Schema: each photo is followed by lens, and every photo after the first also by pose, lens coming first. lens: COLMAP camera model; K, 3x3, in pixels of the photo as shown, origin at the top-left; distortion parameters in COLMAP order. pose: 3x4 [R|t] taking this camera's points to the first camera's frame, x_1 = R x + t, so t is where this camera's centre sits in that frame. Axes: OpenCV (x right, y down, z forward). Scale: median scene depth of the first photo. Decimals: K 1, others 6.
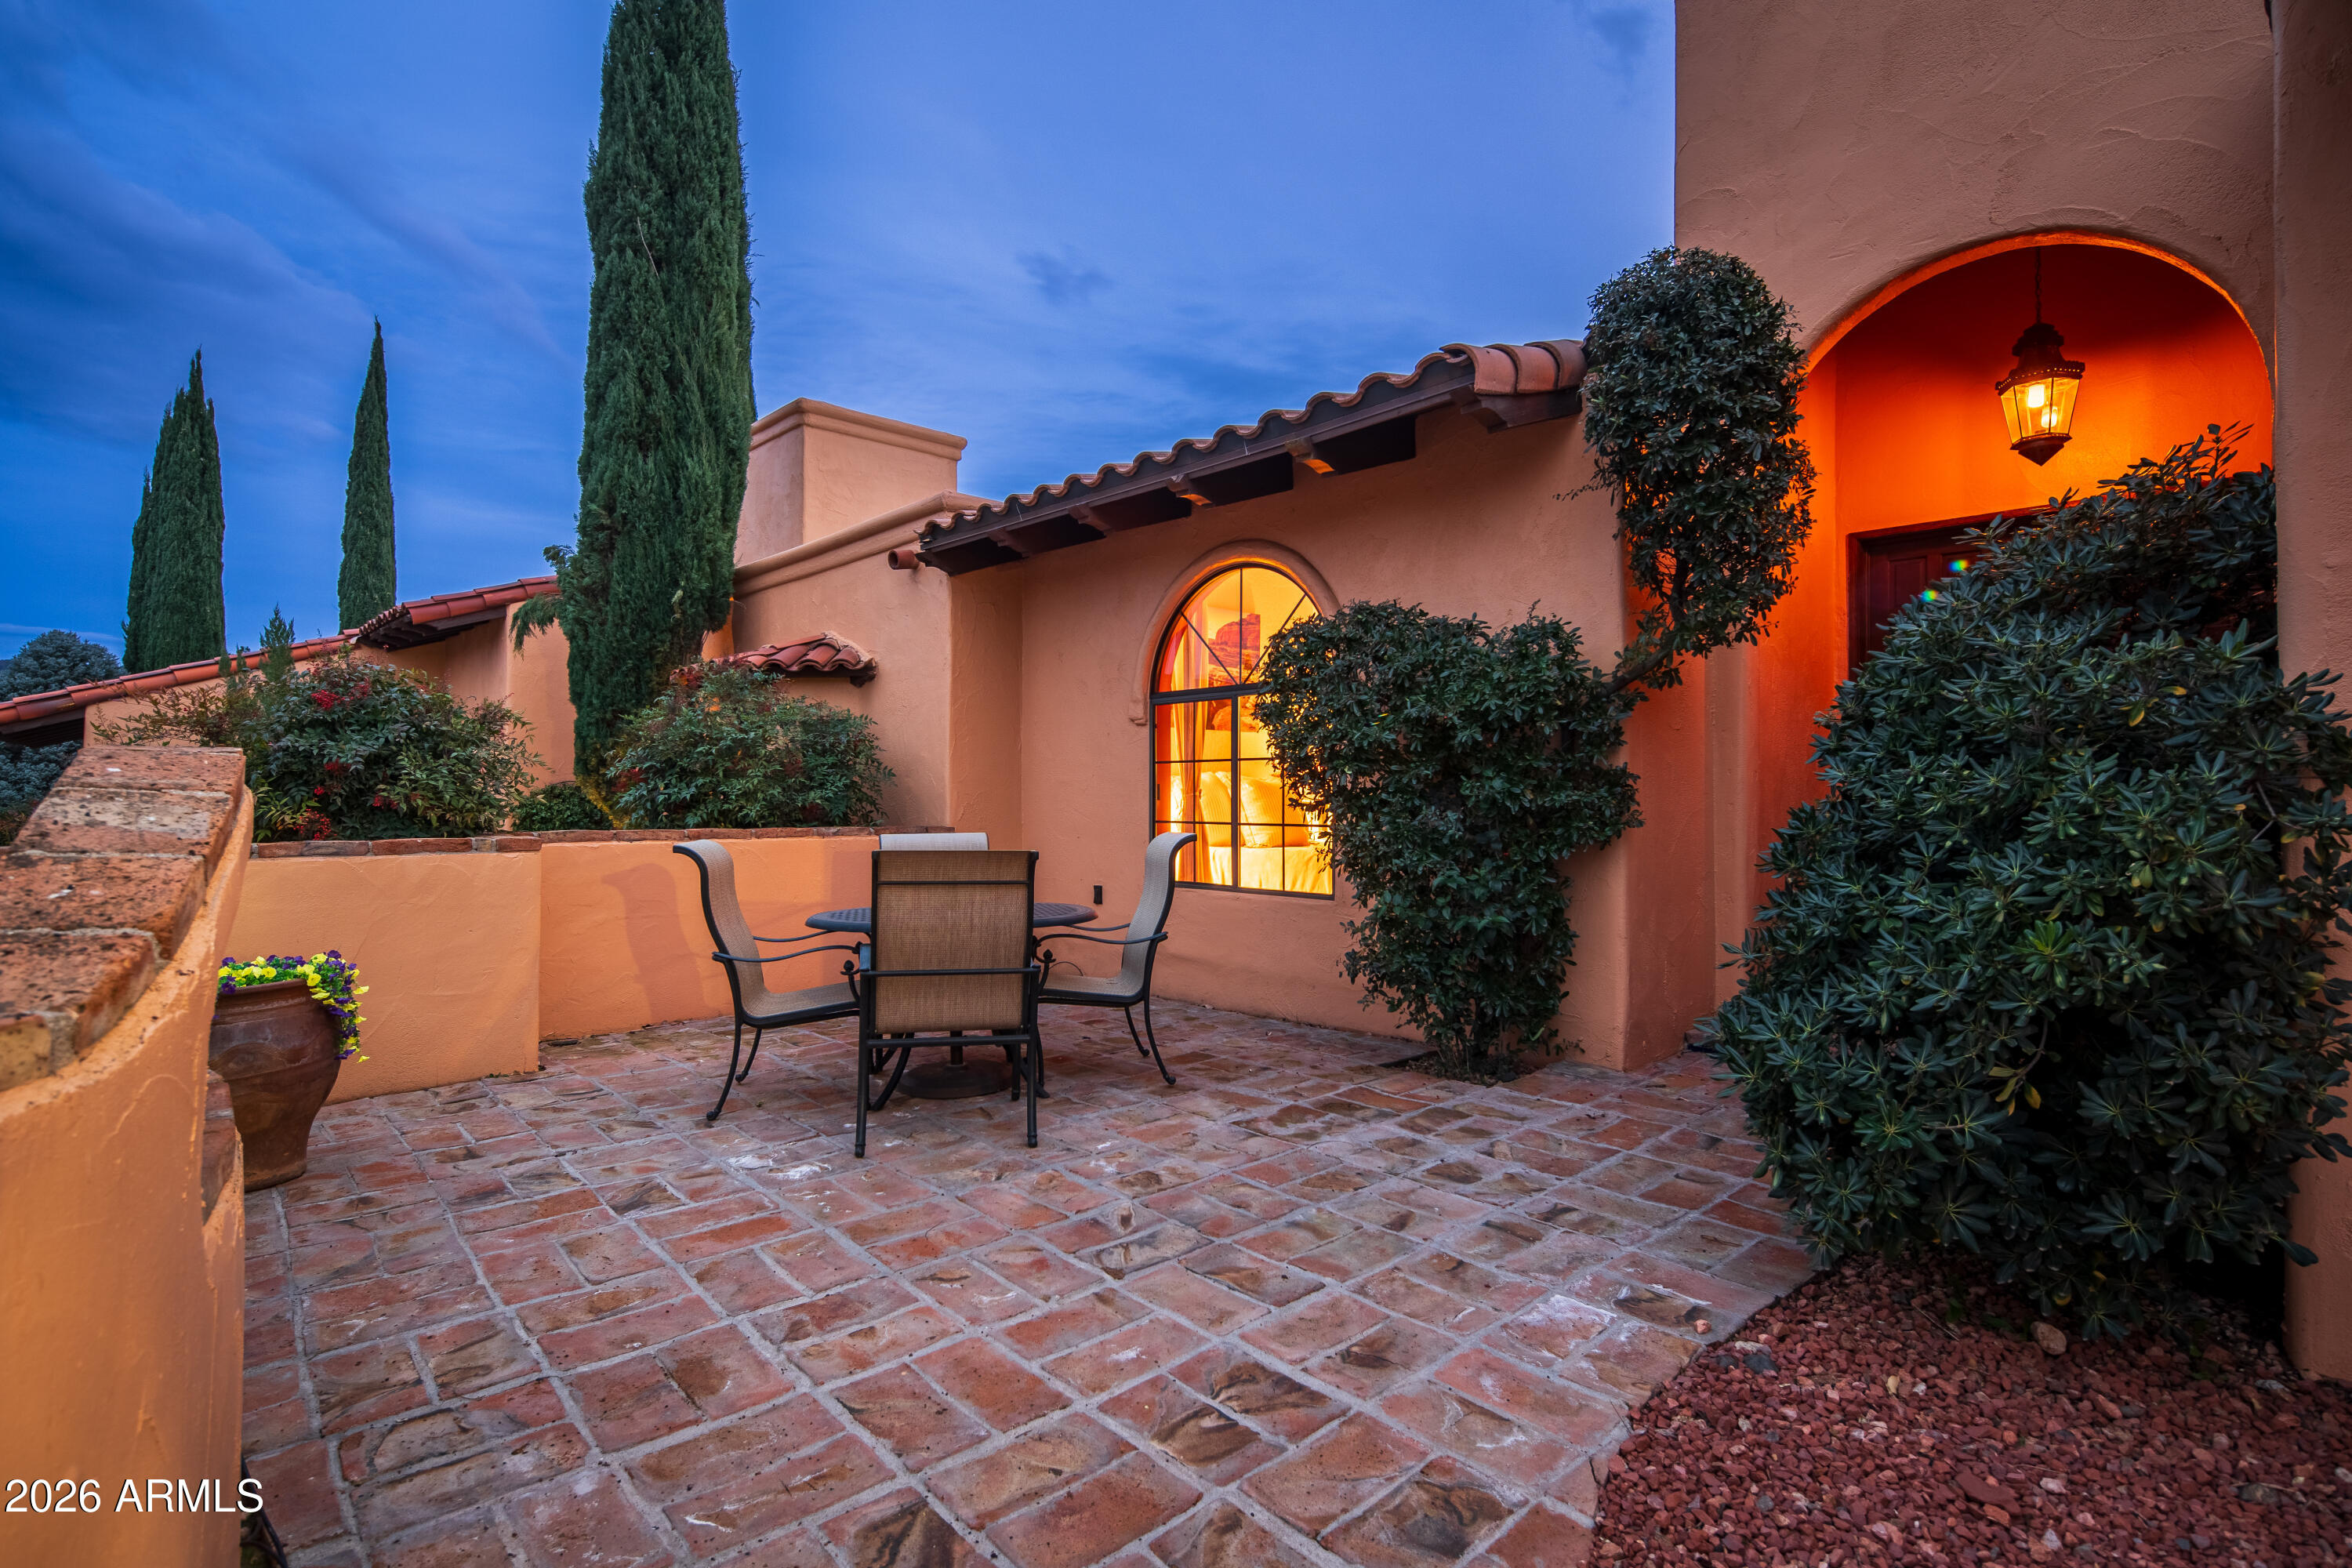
lens RADIAL K [[1133.3, 0, 1162.1], [0, 1133.3, 775.4], [0, 0, 1]] dist [0.000876, -0.001554]
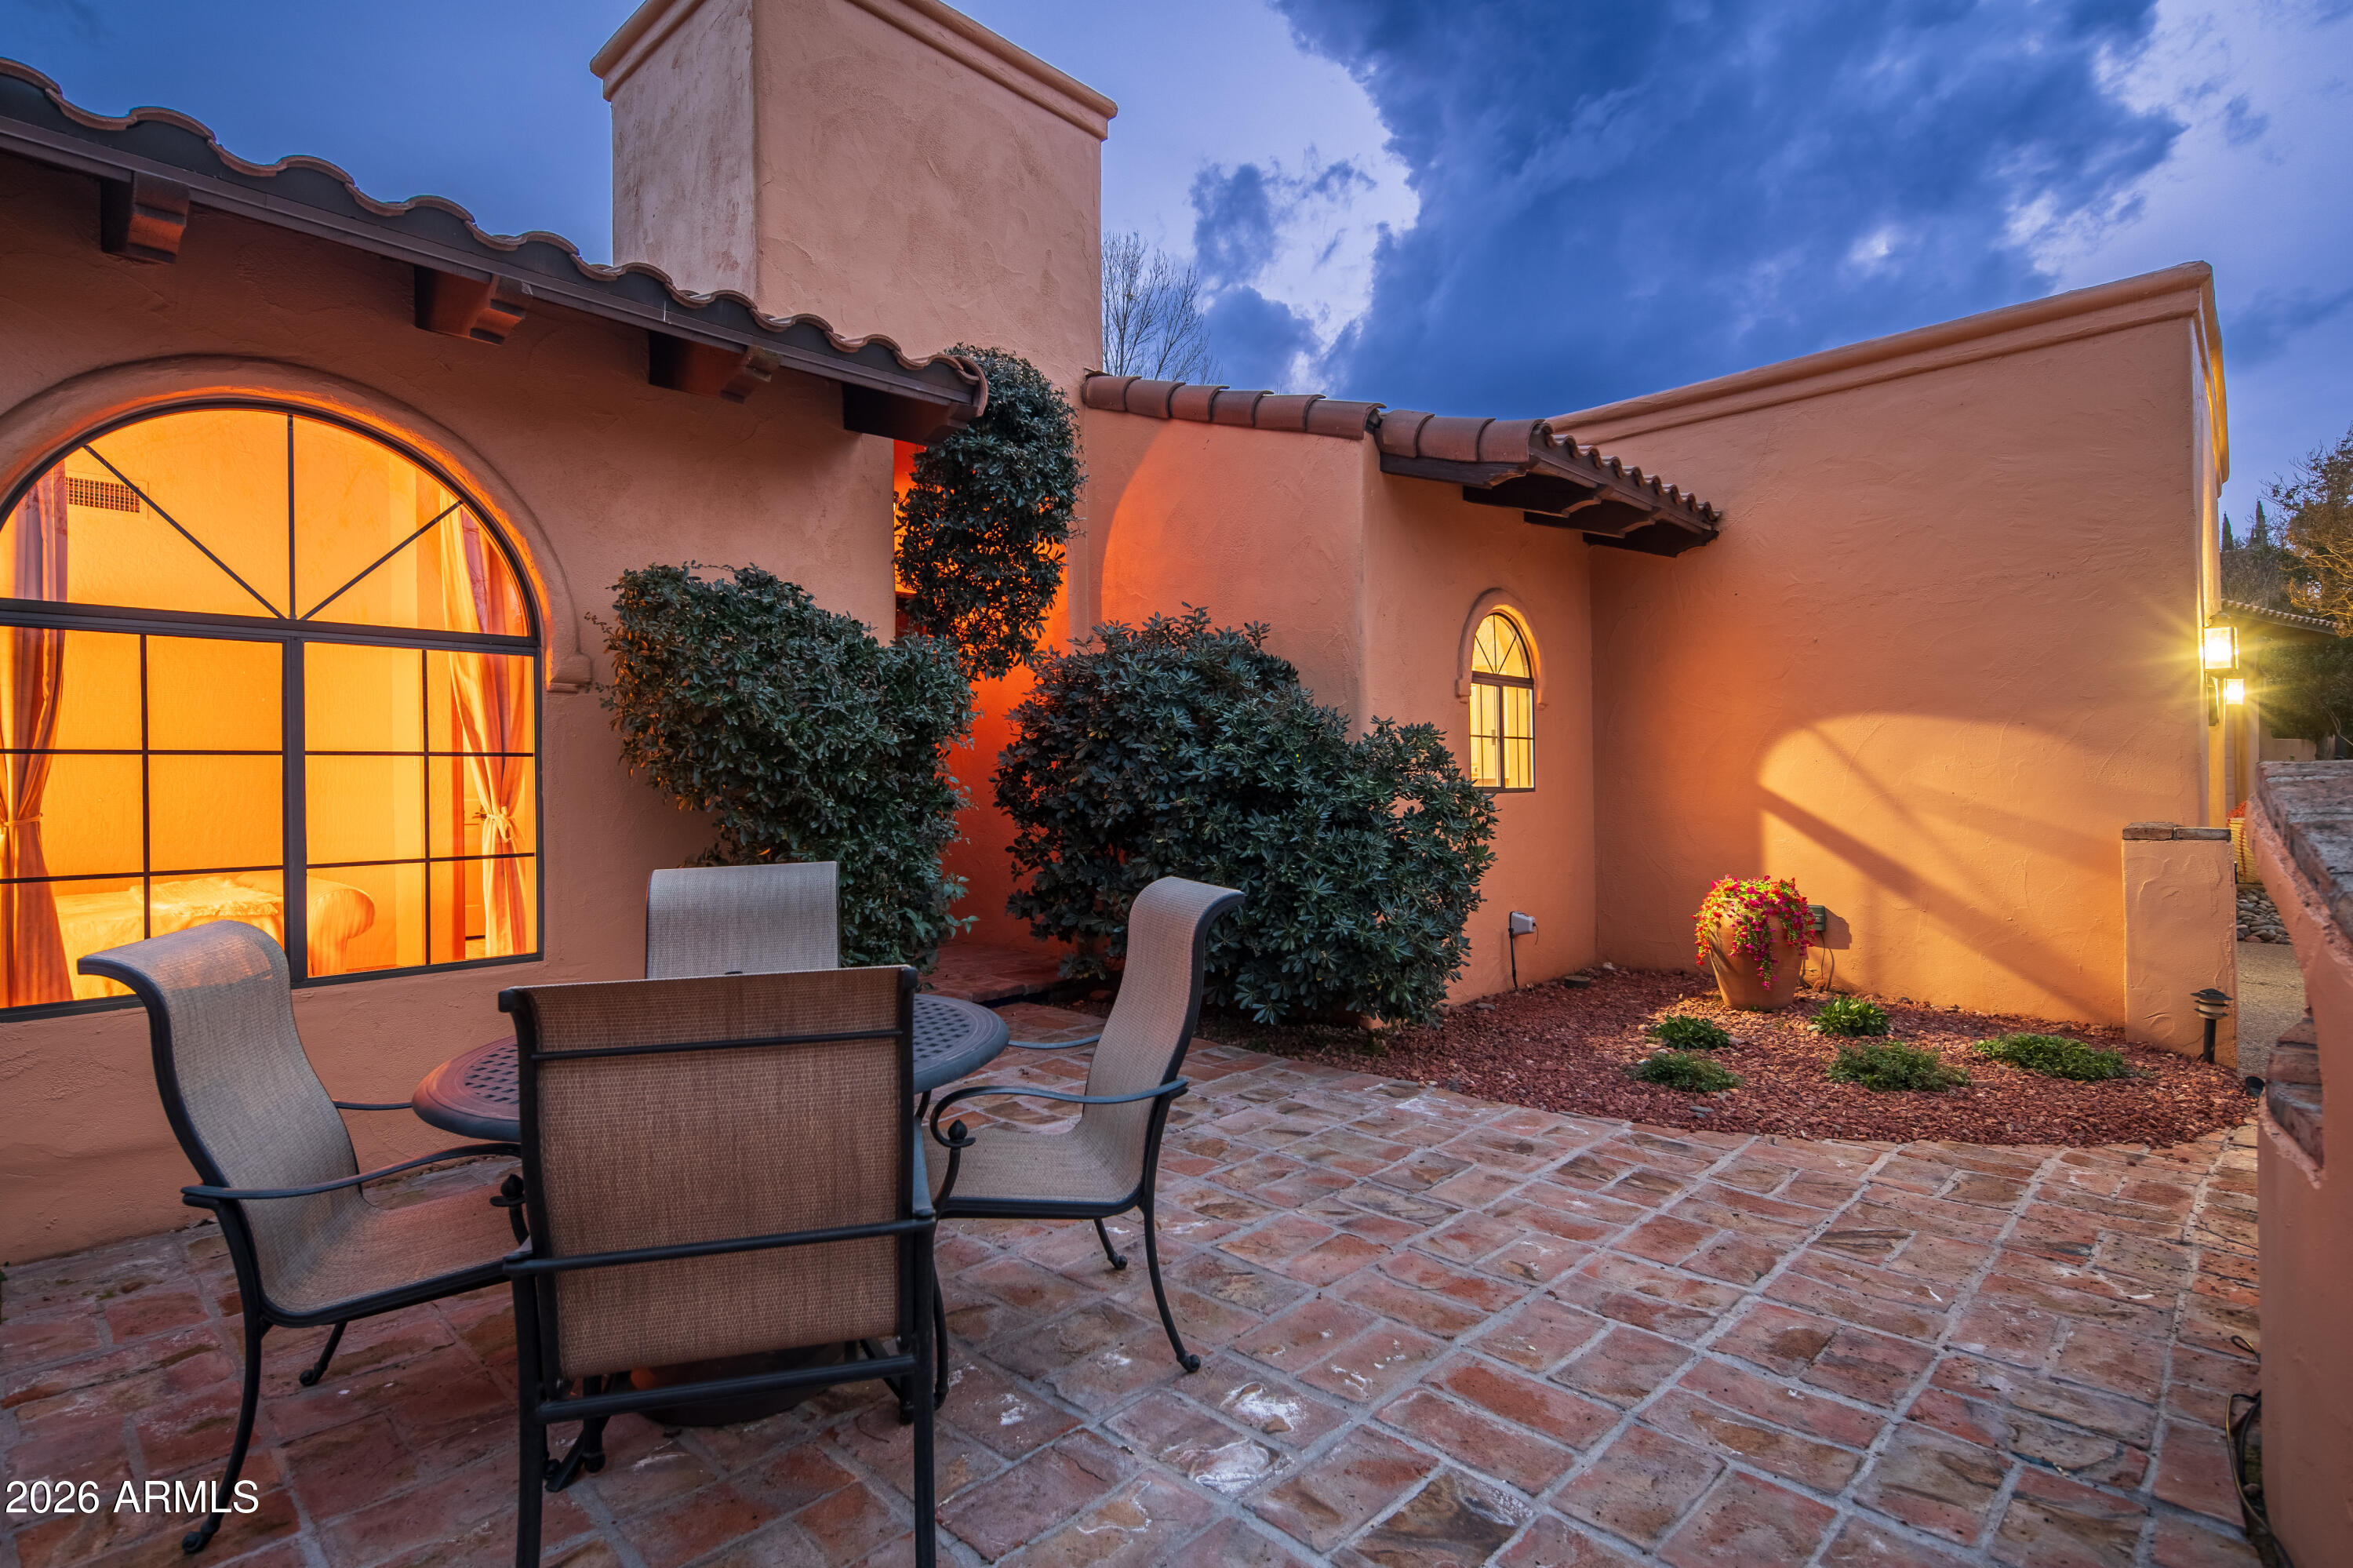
lens RADIAL K [[1133.8, 0, 1166.6], [0, 1133.8, 777.4], [0, 0, 1]] dist [0.000876, -0.001554]
pose [[-0.061742, 0.003229, 0.998087, -1.204778], [-0.001679, 0.999993, -0.003339, -0.002427], [-0.998091, -0.001882, -0.061736, 1.387084]]
